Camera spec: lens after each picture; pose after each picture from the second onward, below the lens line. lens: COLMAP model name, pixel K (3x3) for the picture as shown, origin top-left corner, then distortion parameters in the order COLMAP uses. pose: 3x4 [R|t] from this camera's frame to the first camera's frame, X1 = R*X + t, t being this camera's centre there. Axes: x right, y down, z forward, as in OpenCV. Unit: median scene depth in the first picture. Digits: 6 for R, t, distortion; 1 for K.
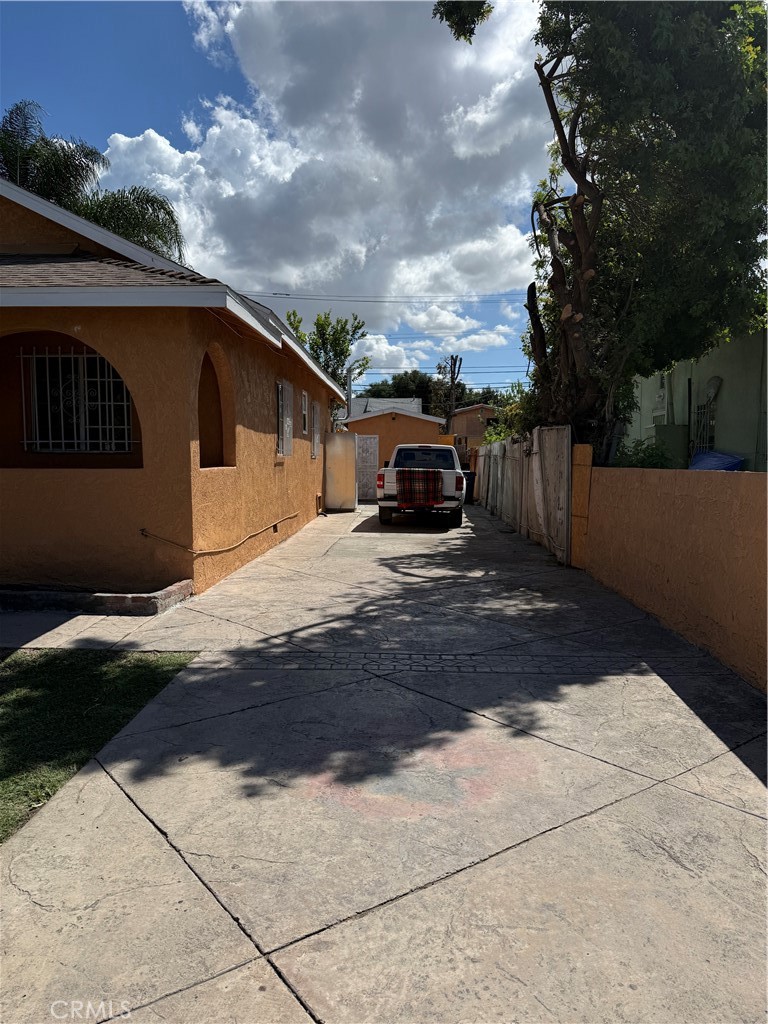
lens RADIAL K [[717.9, 0, 384.0], [0, 717.9, 512.0], [0, 0, 1]] dist [0.107270, -0.141438]
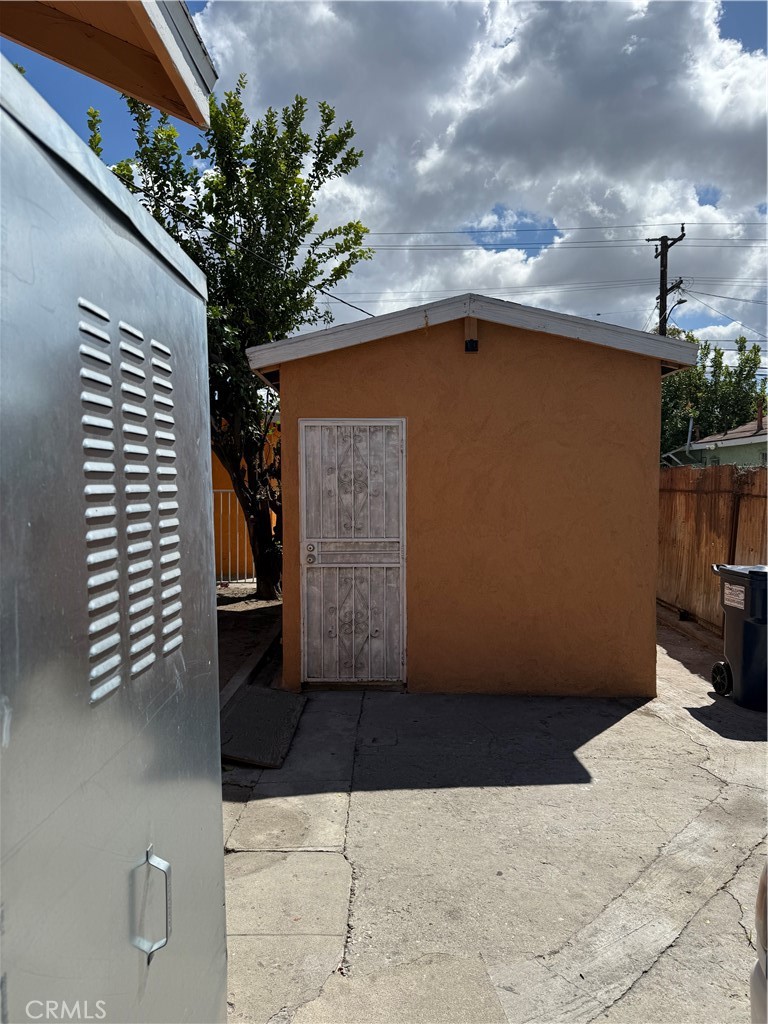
lens RADIAL K [[717.9, 0, 384.0], [0, 717.9, 512.0], [0, 0, 1]] dist [0.107270, -0.141438]
pose [[0.999956, -0.004650, 0.008191, -0.032038], [0.005134, 0.998182, -0.060047, -0.109121], [-0.007897, 0.060086, 0.998162, 1.368445]]
